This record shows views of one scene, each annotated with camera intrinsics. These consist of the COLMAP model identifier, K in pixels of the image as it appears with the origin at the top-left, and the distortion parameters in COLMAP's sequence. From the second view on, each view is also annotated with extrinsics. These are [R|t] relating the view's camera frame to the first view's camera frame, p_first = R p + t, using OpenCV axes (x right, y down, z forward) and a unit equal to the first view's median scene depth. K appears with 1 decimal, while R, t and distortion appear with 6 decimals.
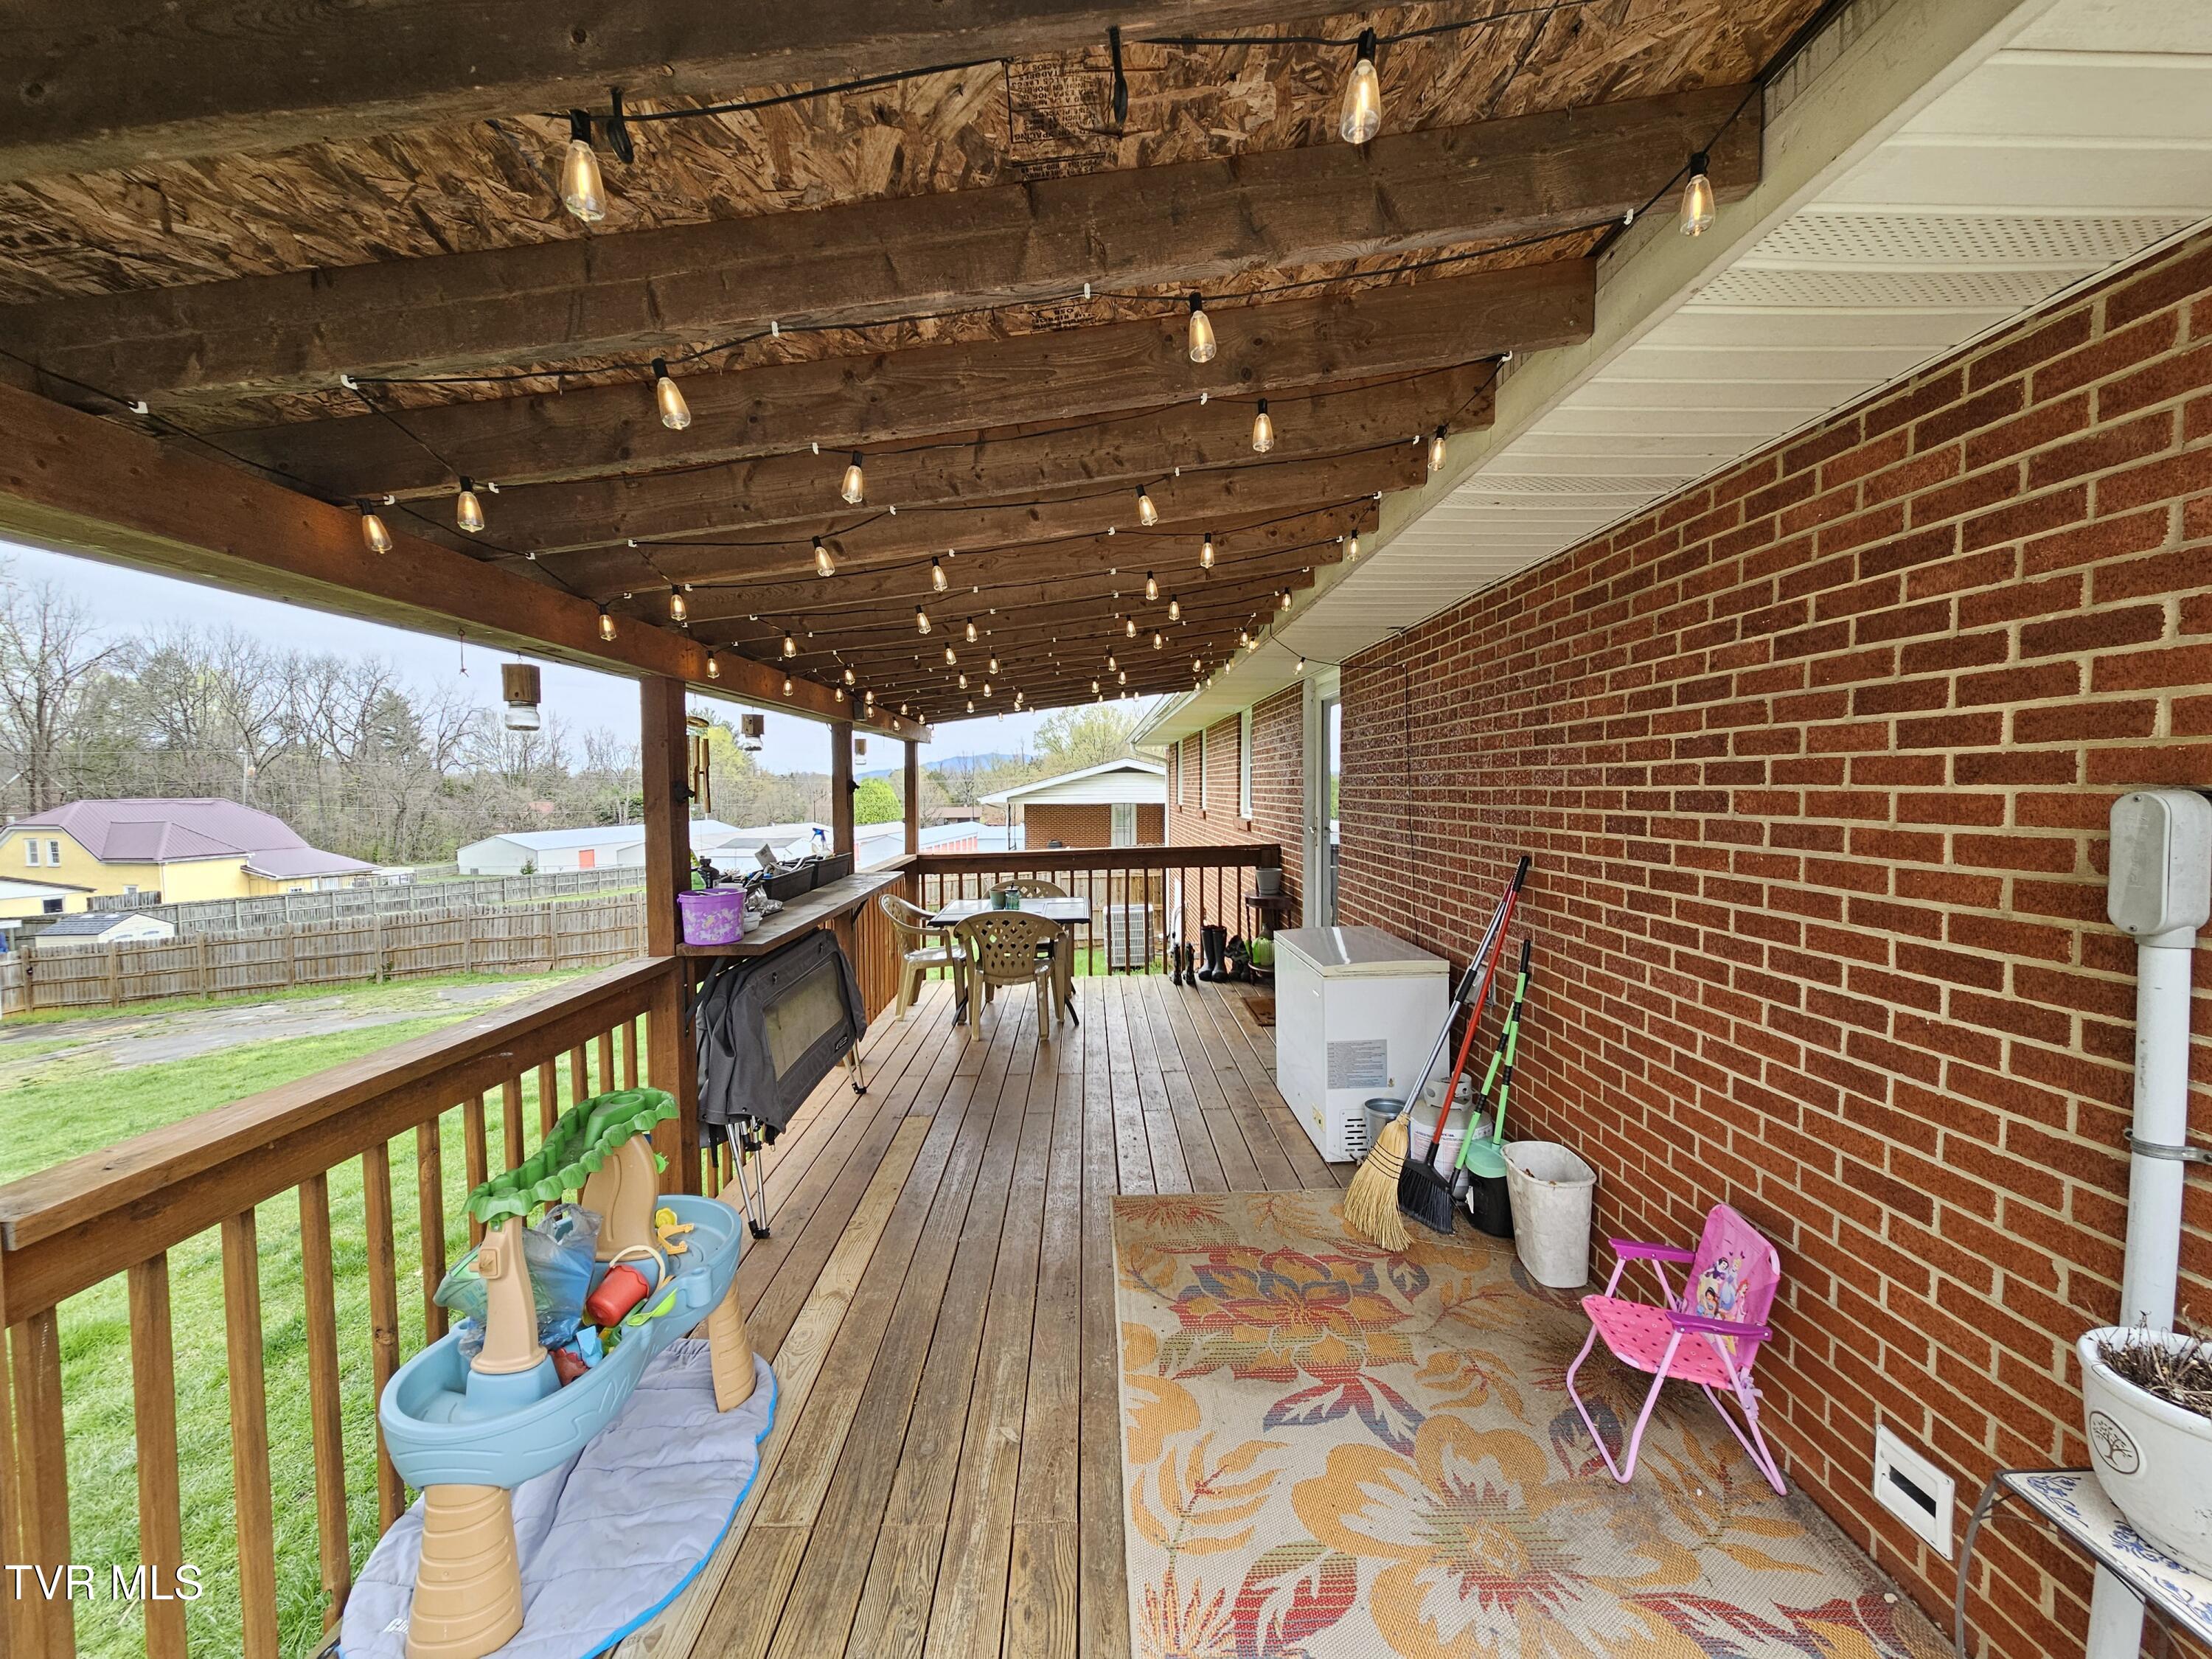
lens RADIAL K [[902.9, 0, 1104.0], [0, 902.9, 838.0], [0, 0, 1]] dist [-0.000671, 0.000885]
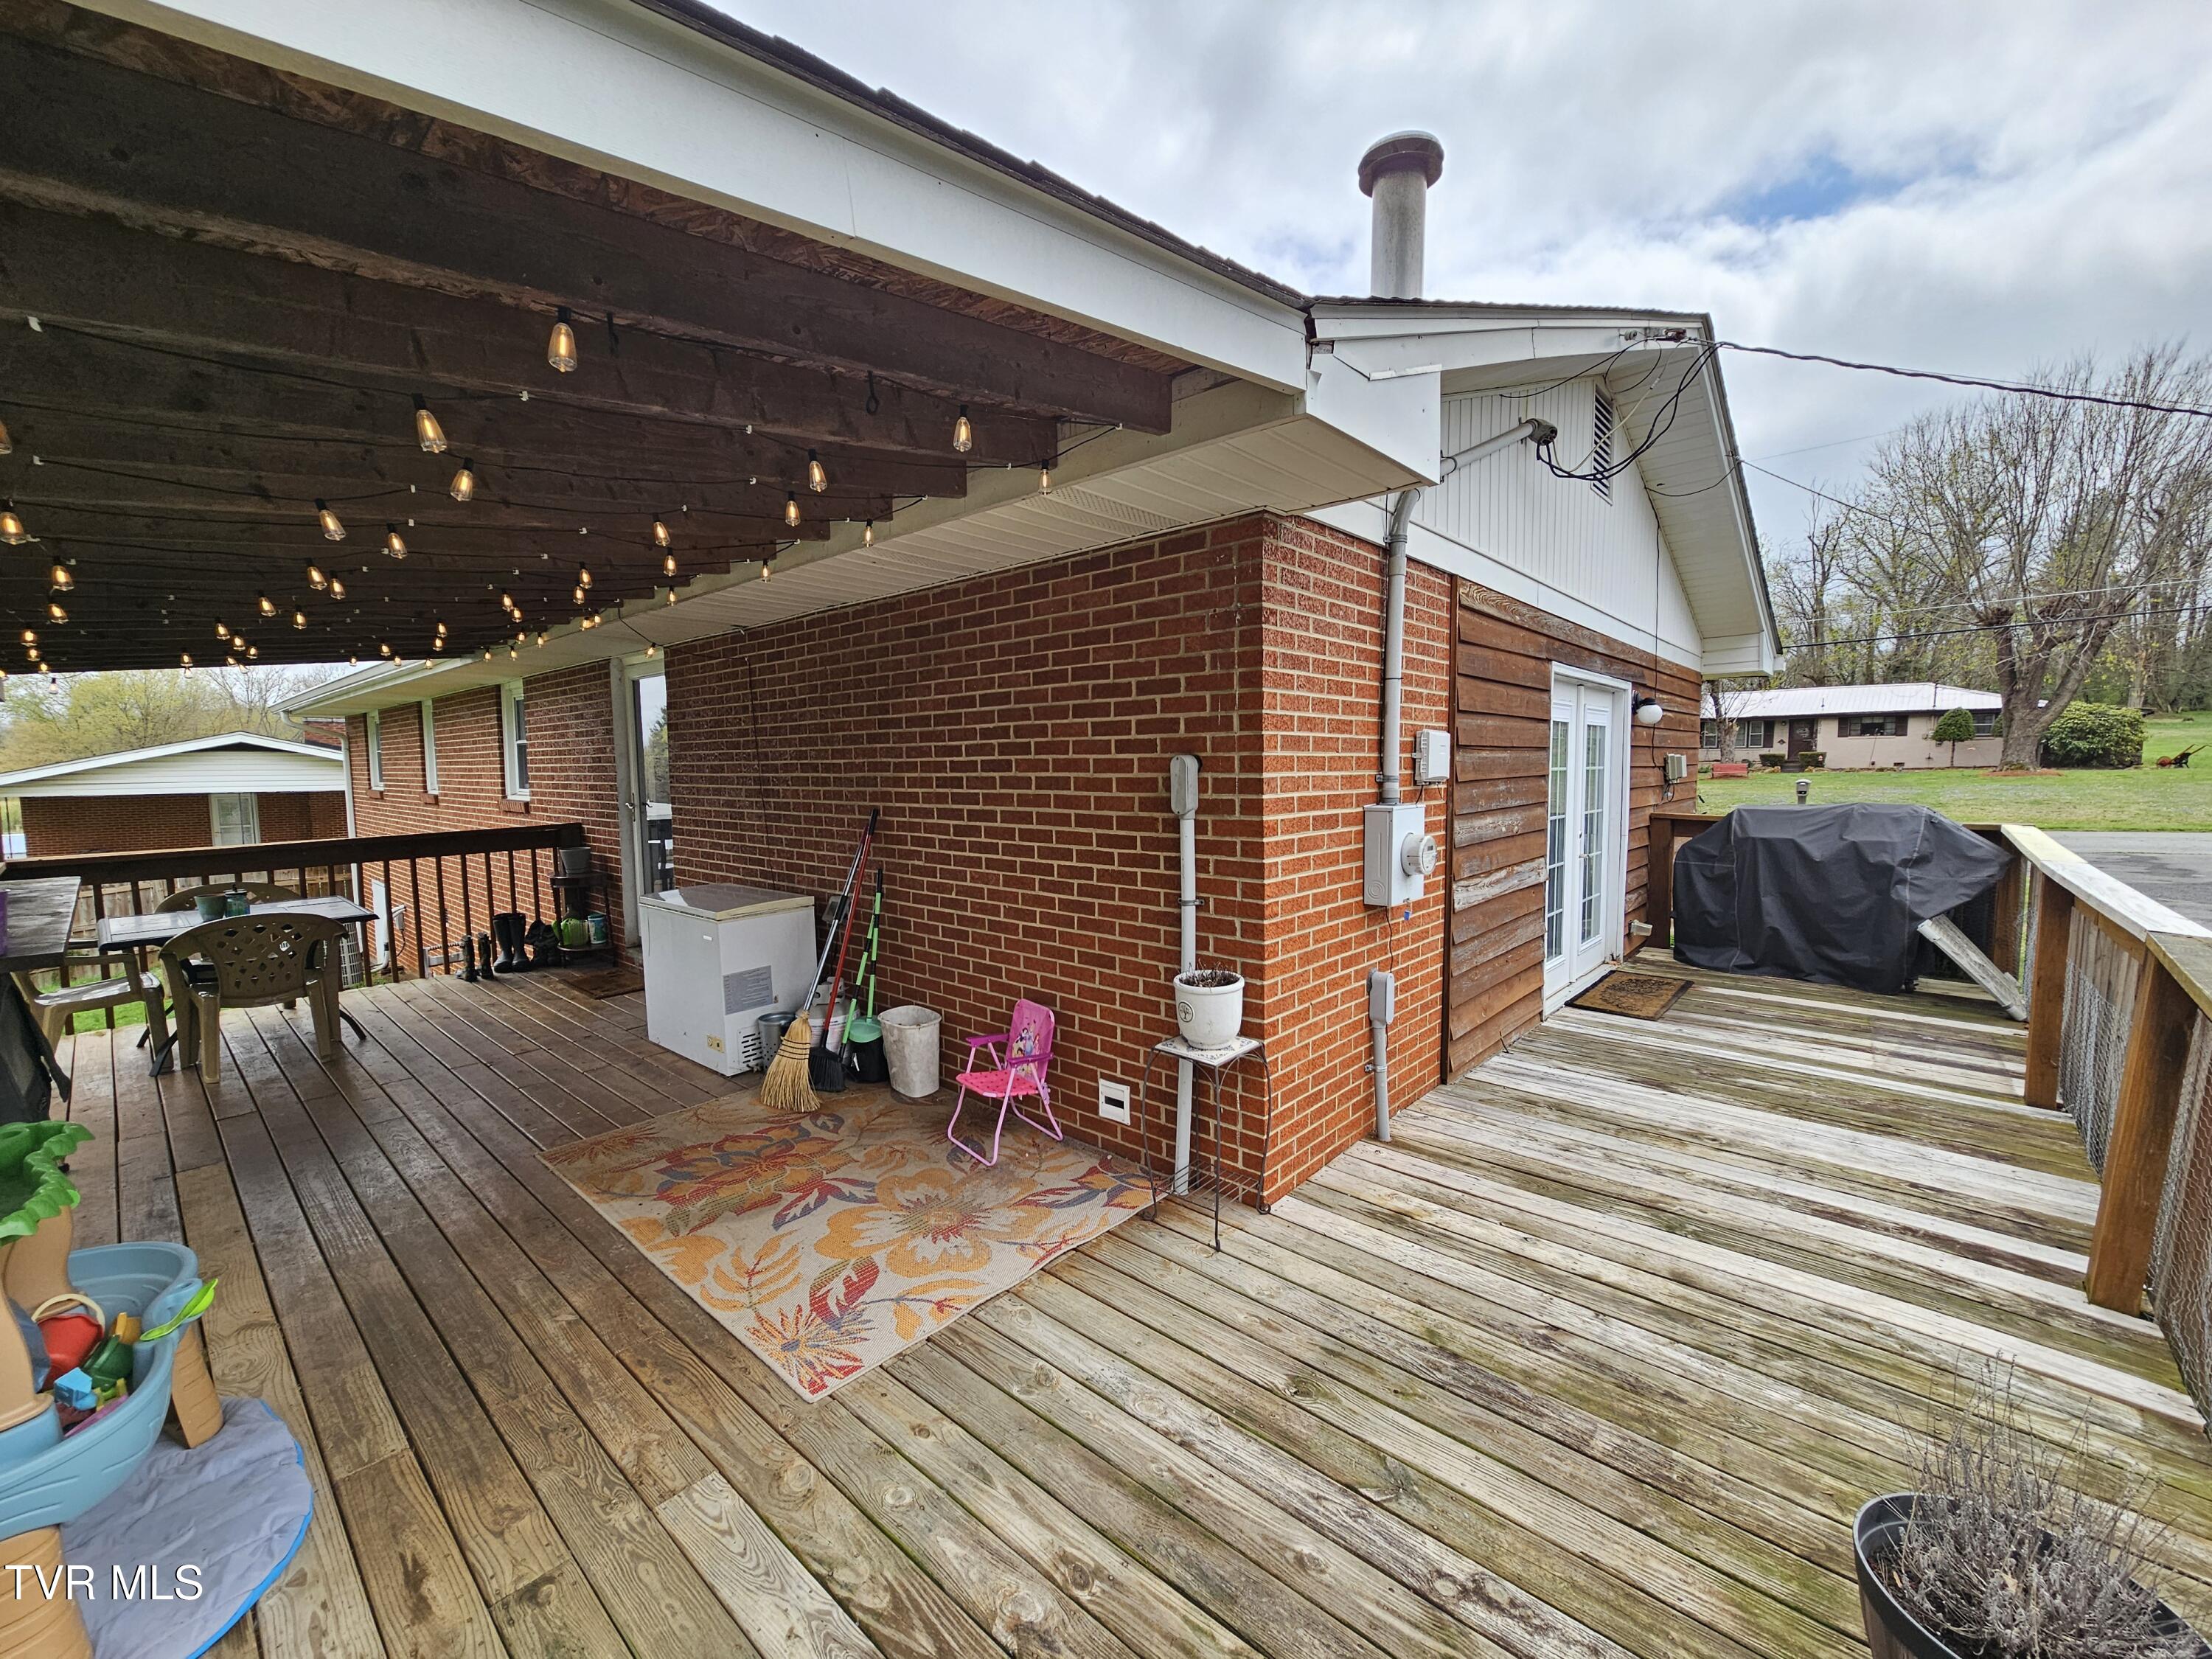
lens RADIAL K [[902.9, 0, 1104.0], [0, 902.9, 838.0], [0, 0, 1]] dist [-0.000671, 0.000885]
pose [[0.678659, -0.059662, 0.732026, -0.356024], [0.046558, 0.998185, 0.038191, 0.031320], [-0.732976, 0.008164, 0.680206, -0.229547]]
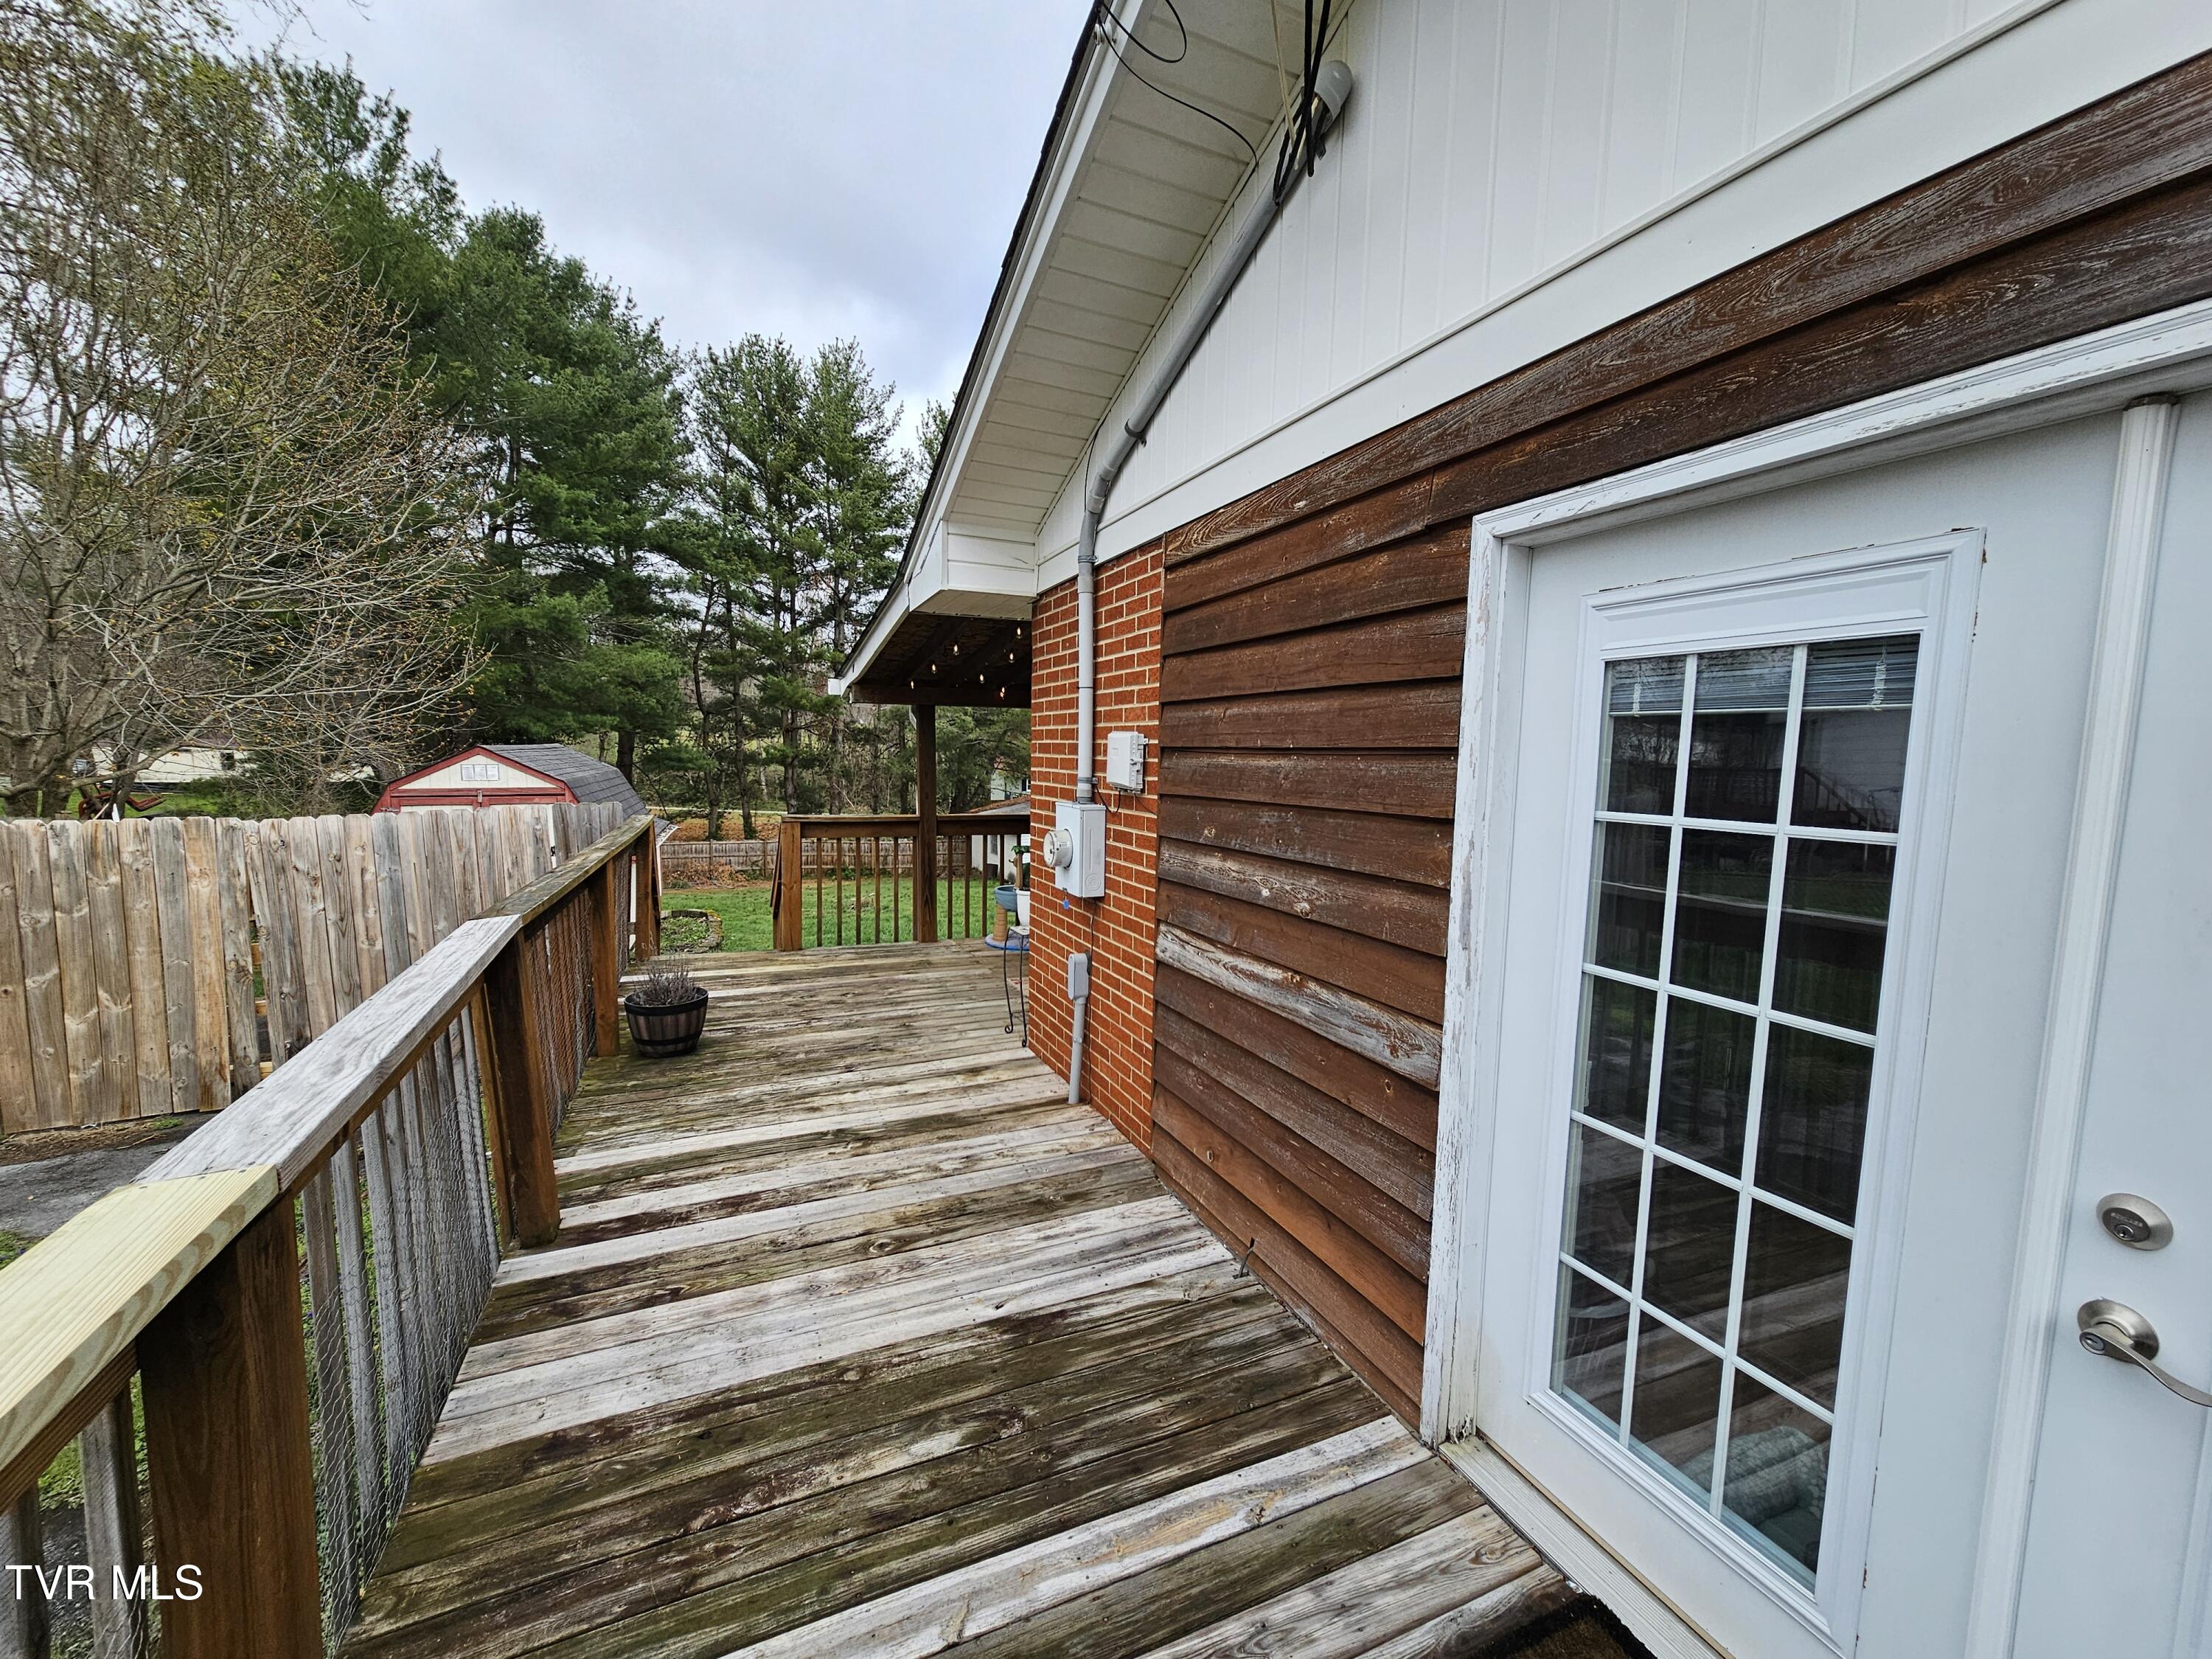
lens RADIAL K [[902.9, 0, 1104.0], [0, 902.9, 838.0], [0, 0, 1]] dist [-0.000671, 0.000885]
pose [[0.381973, 0.101822, -0.918547, 2.042475], [-0.069479, 0.994263, 0.081323, -0.010830], [0.921558, 0.032756, 0.386856, -0.170666]]
